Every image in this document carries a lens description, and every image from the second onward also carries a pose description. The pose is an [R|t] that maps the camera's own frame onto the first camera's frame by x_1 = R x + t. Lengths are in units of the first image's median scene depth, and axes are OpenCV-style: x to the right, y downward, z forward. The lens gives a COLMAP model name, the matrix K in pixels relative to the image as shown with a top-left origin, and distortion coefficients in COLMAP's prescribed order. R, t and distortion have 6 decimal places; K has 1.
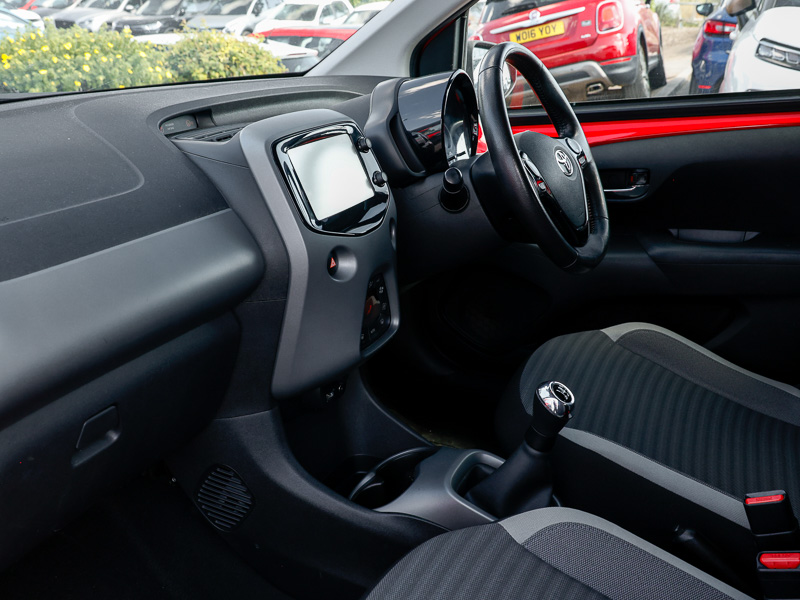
lens RADIAL K [[762.0, 0, 401.1], [0, 762.0, 302.1], [0, 0, 1]] dist [0.021926, 0.000000]
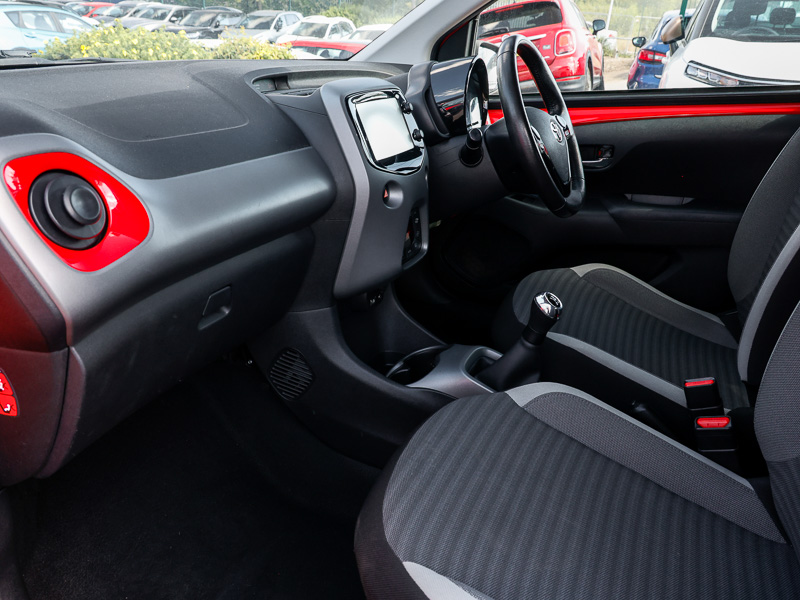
lens RADIAL K [[604.0, 0, 400.4], [0, 604.0, 297.2], [0, 0, 1]] dist [0.012653, 0.002003]
pose [[0.998909, 0.037833, 0.027379, -0.106894], [-0.039079, 0.998154, 0.046501, 0.094491], [-0.025569, -0.047520, 0.998543, -0.056047]]
